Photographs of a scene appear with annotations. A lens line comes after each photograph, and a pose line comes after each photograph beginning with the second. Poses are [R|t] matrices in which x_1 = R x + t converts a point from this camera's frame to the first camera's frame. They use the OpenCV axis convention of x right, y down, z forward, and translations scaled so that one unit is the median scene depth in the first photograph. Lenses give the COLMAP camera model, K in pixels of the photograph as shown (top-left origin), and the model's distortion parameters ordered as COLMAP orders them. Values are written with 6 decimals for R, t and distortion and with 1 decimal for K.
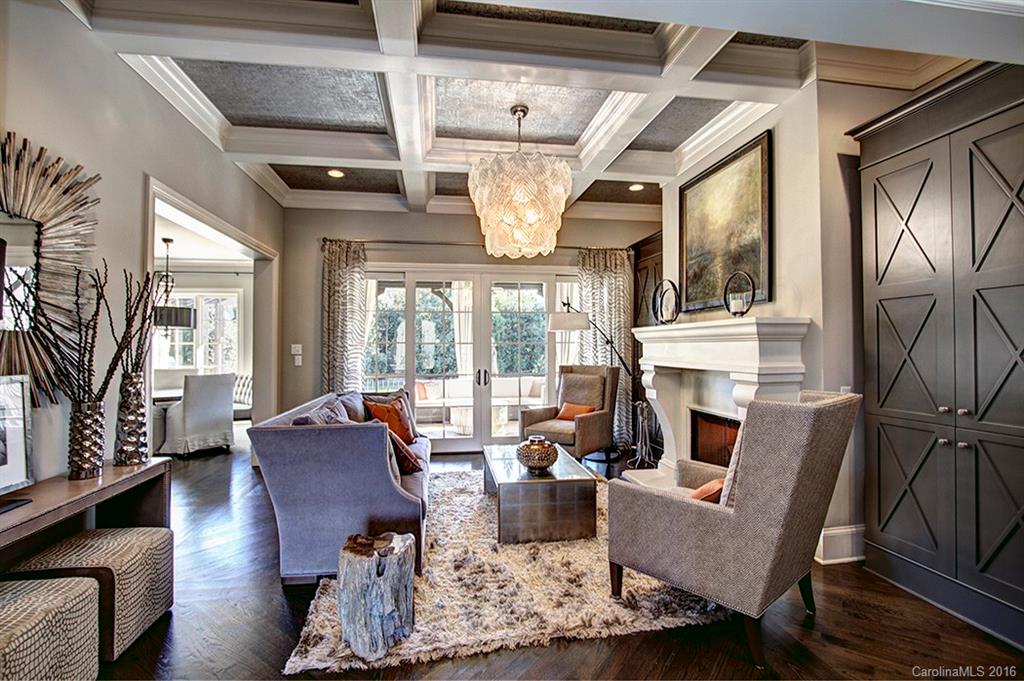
lens RADIAL K [[481.6, 0, 512.6], [0, 481.6, 336.5], [0, 0, 1]] dist [-0.014048, -0.000947]
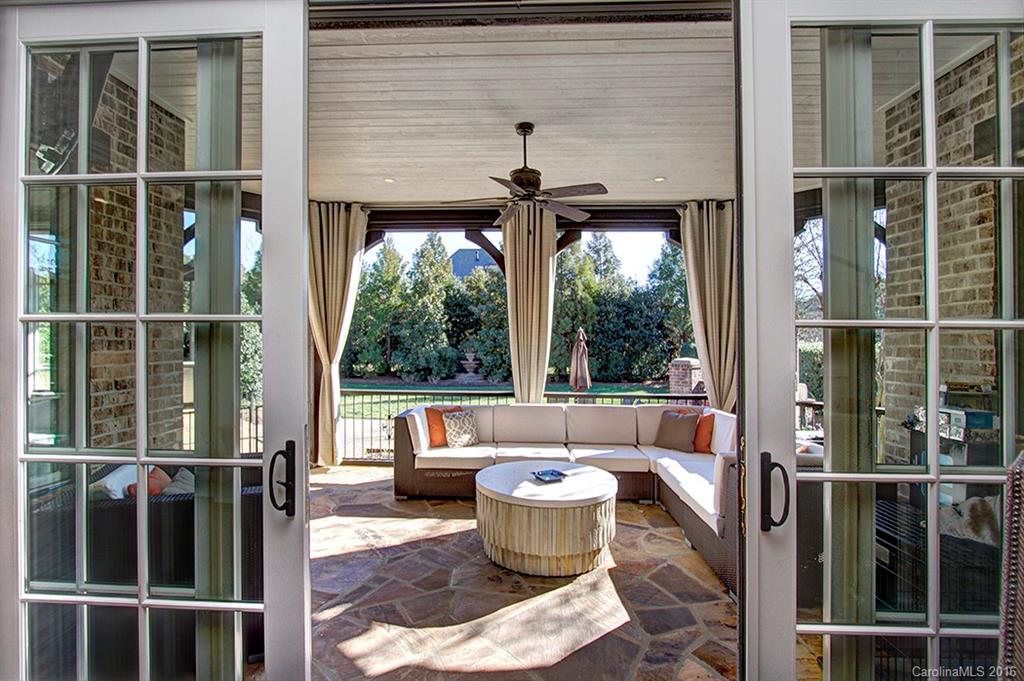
lens RADIAL K [[481.6, 0, 508.6], [0, 481.6, 339.1], [0, 0, 1]] dist [-0.014048, -0.000947]
pose [[0.981427, 0.006087, -0.191740, -0.007330], [-0.002731, 0.999839, 0.017761, 0.003856], [0.191817, -0.016908, 0.981285, 0.185155]]
